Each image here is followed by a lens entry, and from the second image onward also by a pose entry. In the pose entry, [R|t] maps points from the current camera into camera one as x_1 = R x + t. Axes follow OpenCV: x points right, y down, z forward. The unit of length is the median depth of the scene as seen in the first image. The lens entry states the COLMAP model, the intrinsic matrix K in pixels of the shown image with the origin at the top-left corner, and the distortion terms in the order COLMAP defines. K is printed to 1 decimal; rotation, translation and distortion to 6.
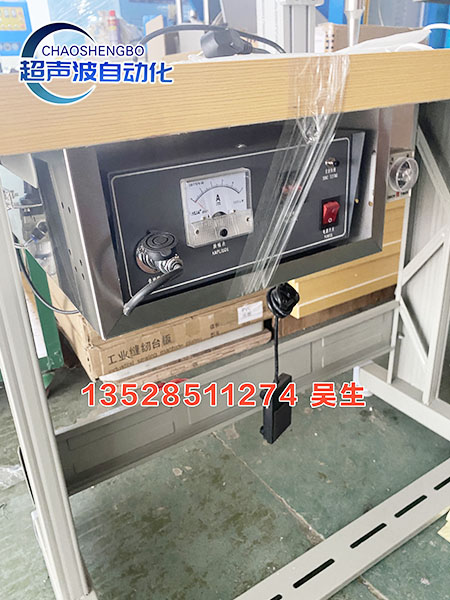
lens RADIAL K [[466.9, 0, 232.0], [0, 466.9, 302.8], [0, 0, 1]] dist [0.008173, -0.004733]
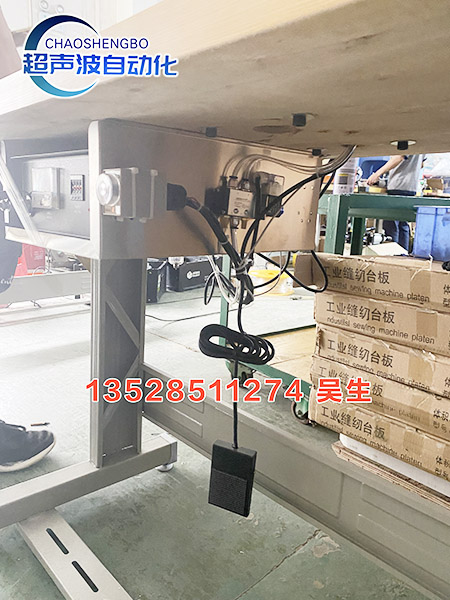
lens RADIAL K [[466.1, 0, 223.0], [0, 466.1, 293.8], [0, 0, 1]] dist [0.003211, -0.001754]
pose [[0.205351, 0.253679, -0.945240, 0.732410], [-0.477001, 0.869285, 0.129668, -0.158064], [0.854576, 0.424253, 0.299513, 0.494015]]
